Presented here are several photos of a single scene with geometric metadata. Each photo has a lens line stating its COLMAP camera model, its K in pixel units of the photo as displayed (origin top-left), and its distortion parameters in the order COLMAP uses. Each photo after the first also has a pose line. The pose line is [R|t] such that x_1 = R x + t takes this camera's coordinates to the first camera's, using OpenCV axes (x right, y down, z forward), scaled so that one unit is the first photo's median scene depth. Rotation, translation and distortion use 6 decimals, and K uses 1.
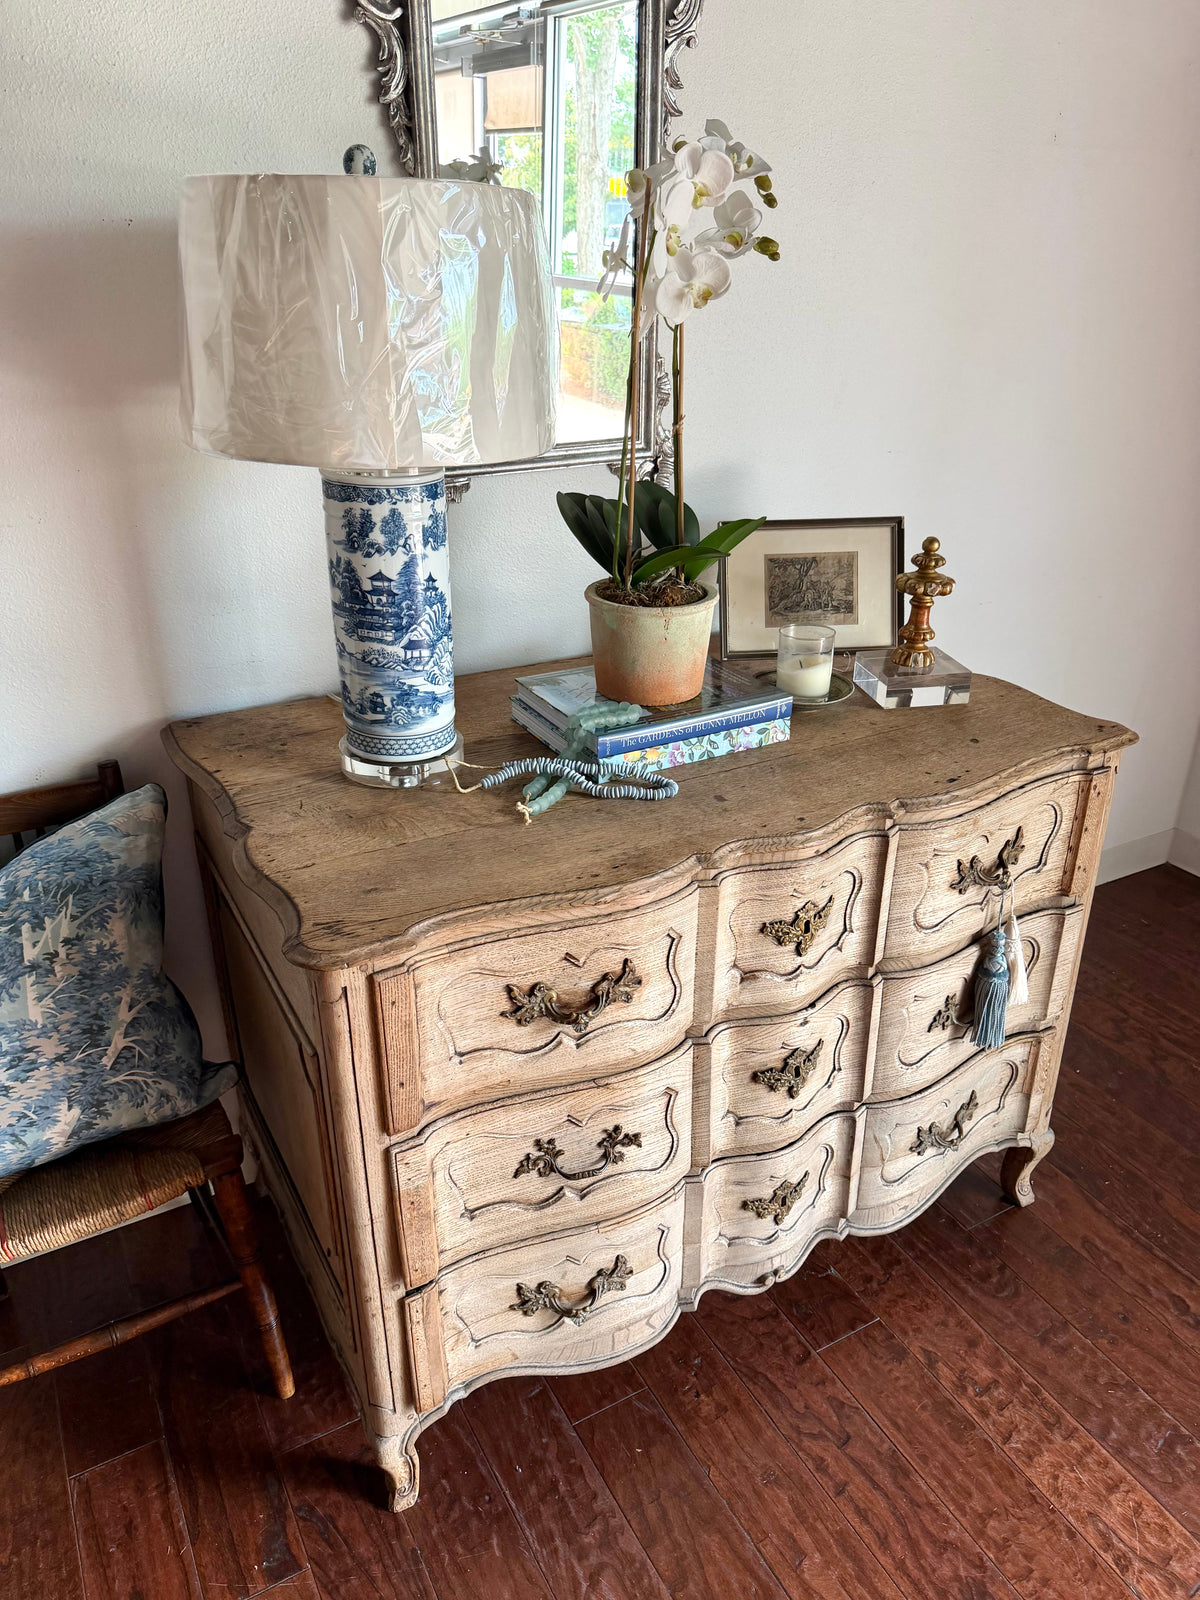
lens RADIAL K [[1145.9, 0, 600.3], [0, 1145.9, 807.6], [0, 0, 1]] dist [0.052496, -0.075775]
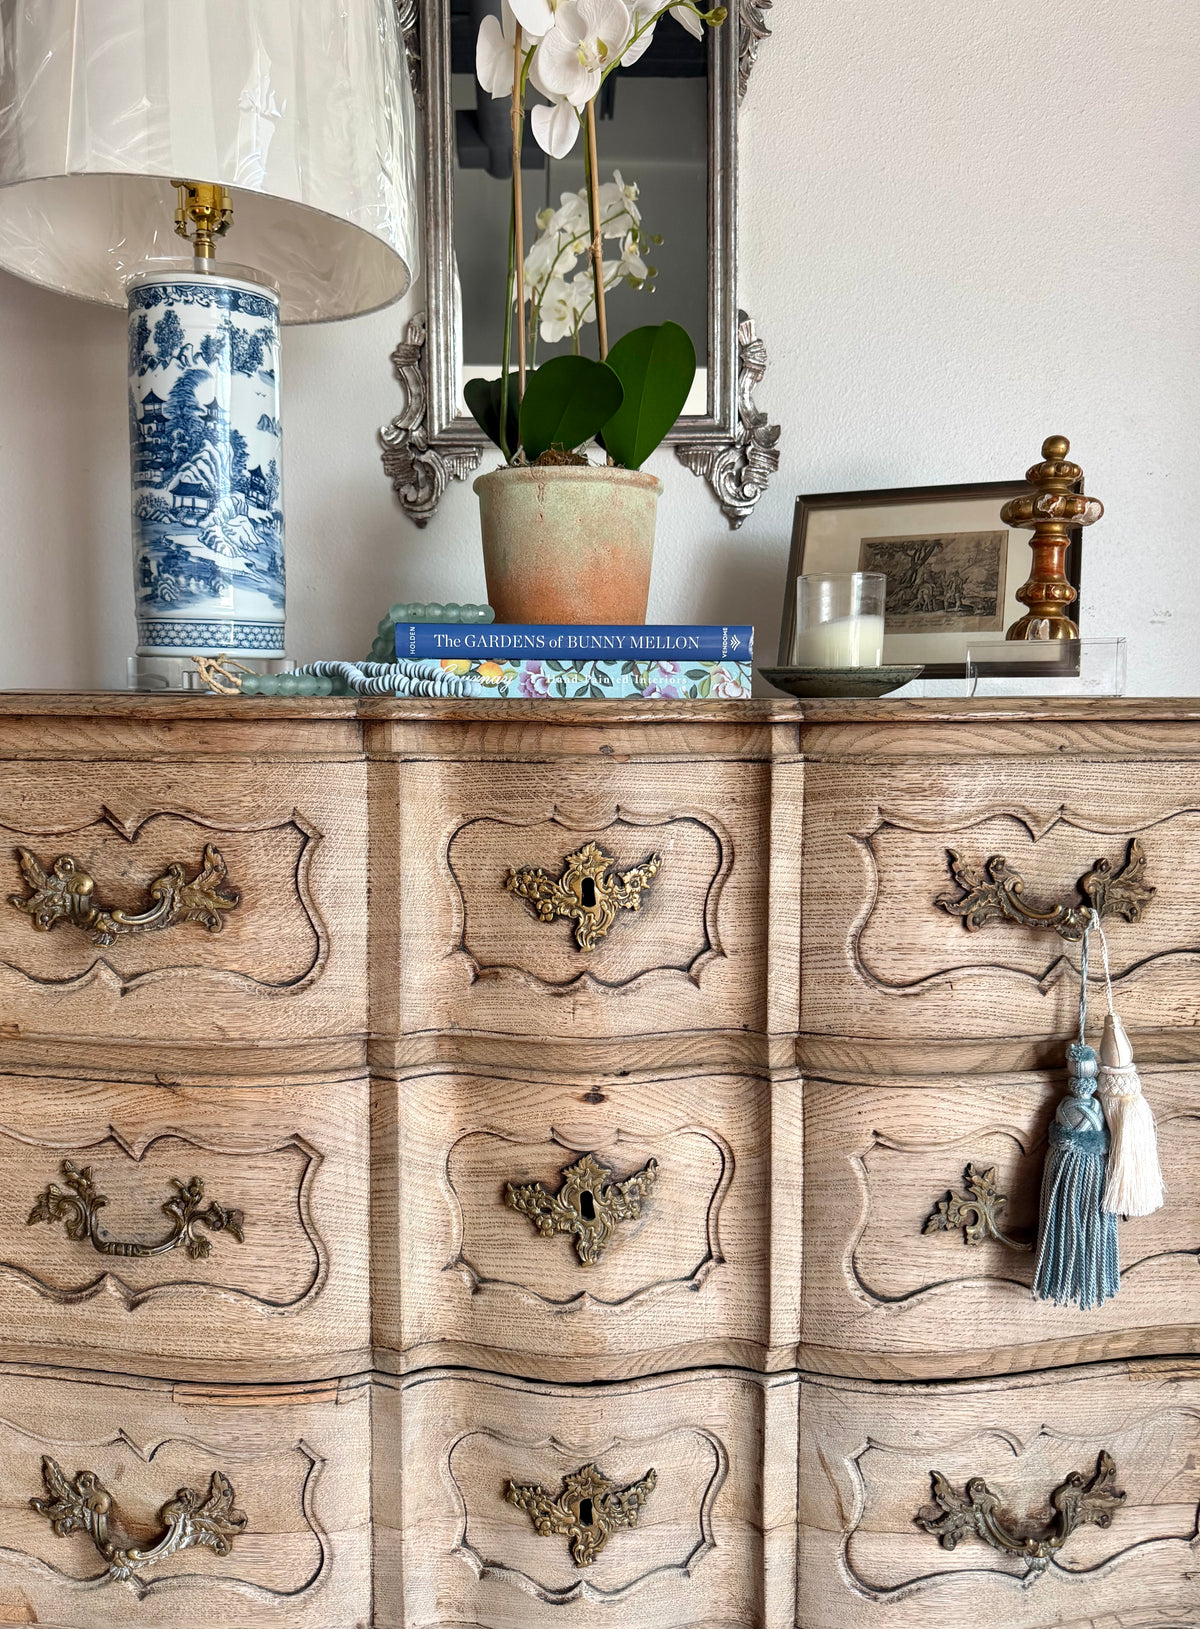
lens RADIAL K [[1225.2, 0, 577.5], [0, 1225.2, 801.6], [0, 0, 1]] dist [0.049772, -0.083231]
pose [[0.882893, 0.039289, -0.467928, 0.433822], [-0.202495, 0.930933, -0.303906, 0.234341], [0.423670, 0.363070, 0.829870, 0.469906]]
